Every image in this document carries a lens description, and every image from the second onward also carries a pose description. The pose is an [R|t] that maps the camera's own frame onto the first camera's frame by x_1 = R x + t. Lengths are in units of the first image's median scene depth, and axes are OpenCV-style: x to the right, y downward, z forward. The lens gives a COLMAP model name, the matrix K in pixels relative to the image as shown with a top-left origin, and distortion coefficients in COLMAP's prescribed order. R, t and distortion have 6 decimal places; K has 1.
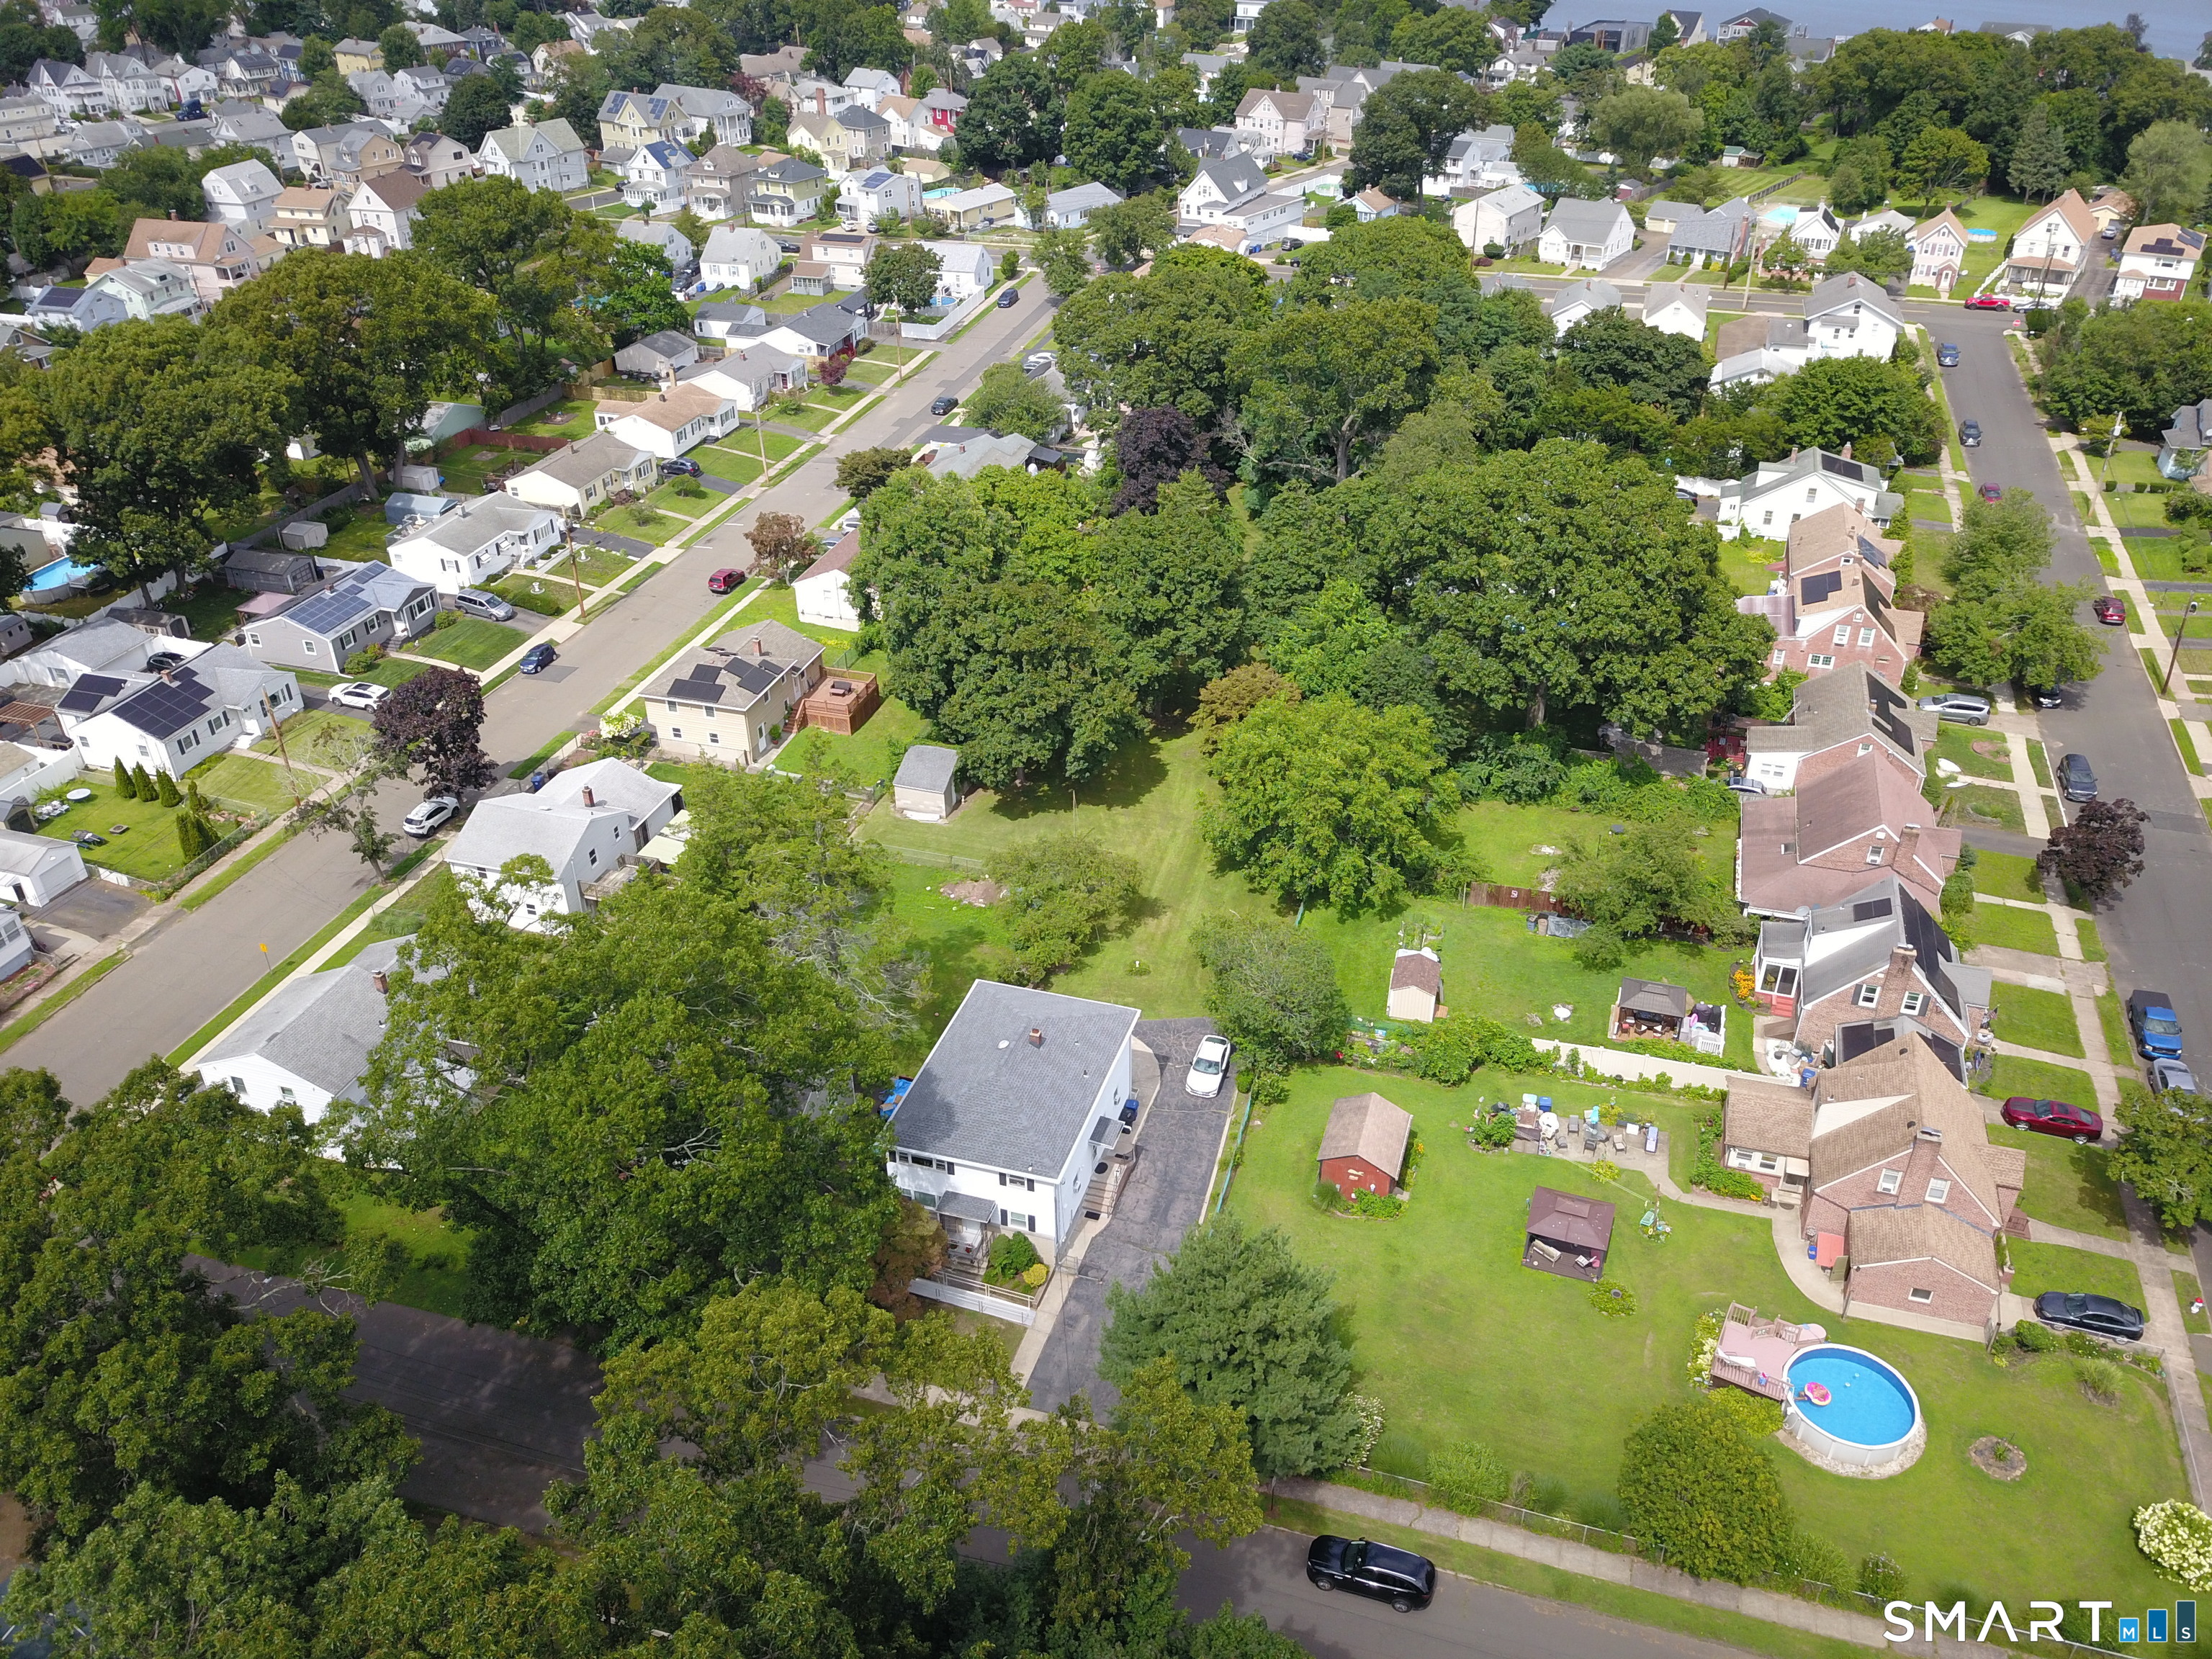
lens RADIAL K [[1692.8, 0, 1113.0], [0, 1692.8, 830.6], [0, 0, 1]] dist [-0.003028, 0.010208]
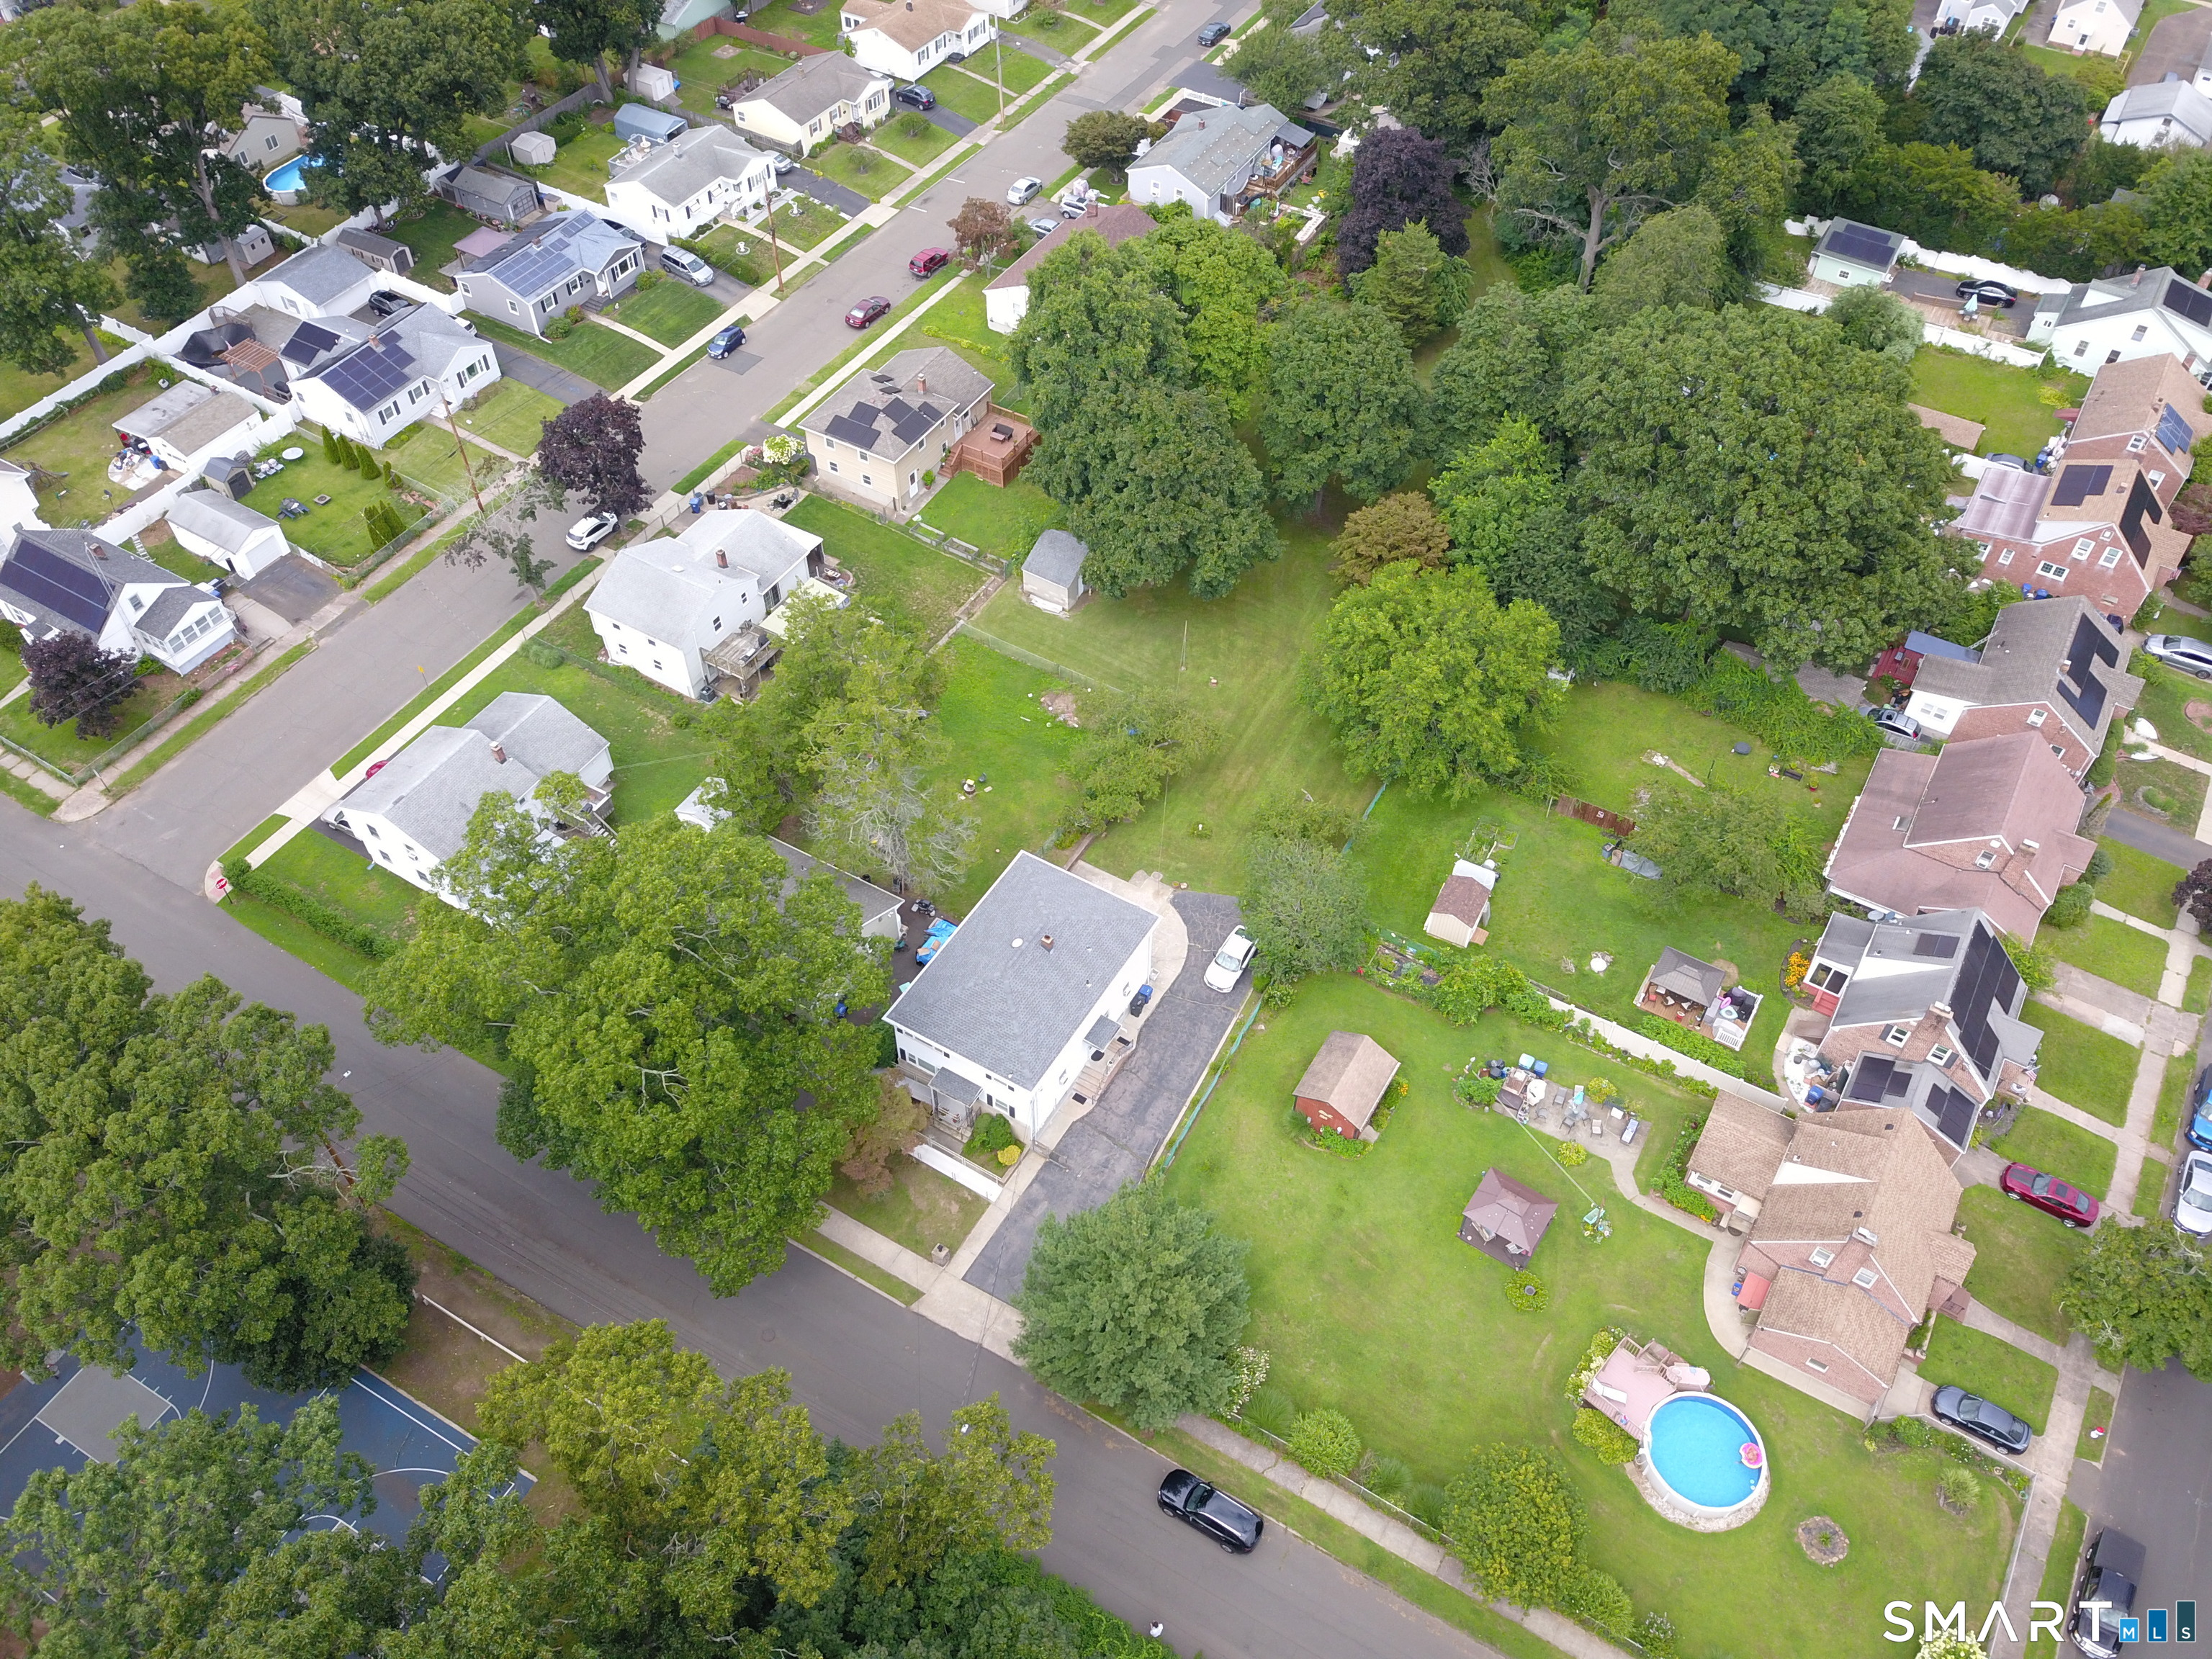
lens RADIAL K [[1692.8, 0, 1113.0], [0, 1692.8, 830.6], [0, 0, 1]] dist [-0.003028, 0.010208]
pose [[0.972089, 0.186818, -0.141920, 0.091091], [-0.136319, 0.942090, 0.306405, -0.189504], [0.190943, -0.278507, 0.941262, 0.017917]]
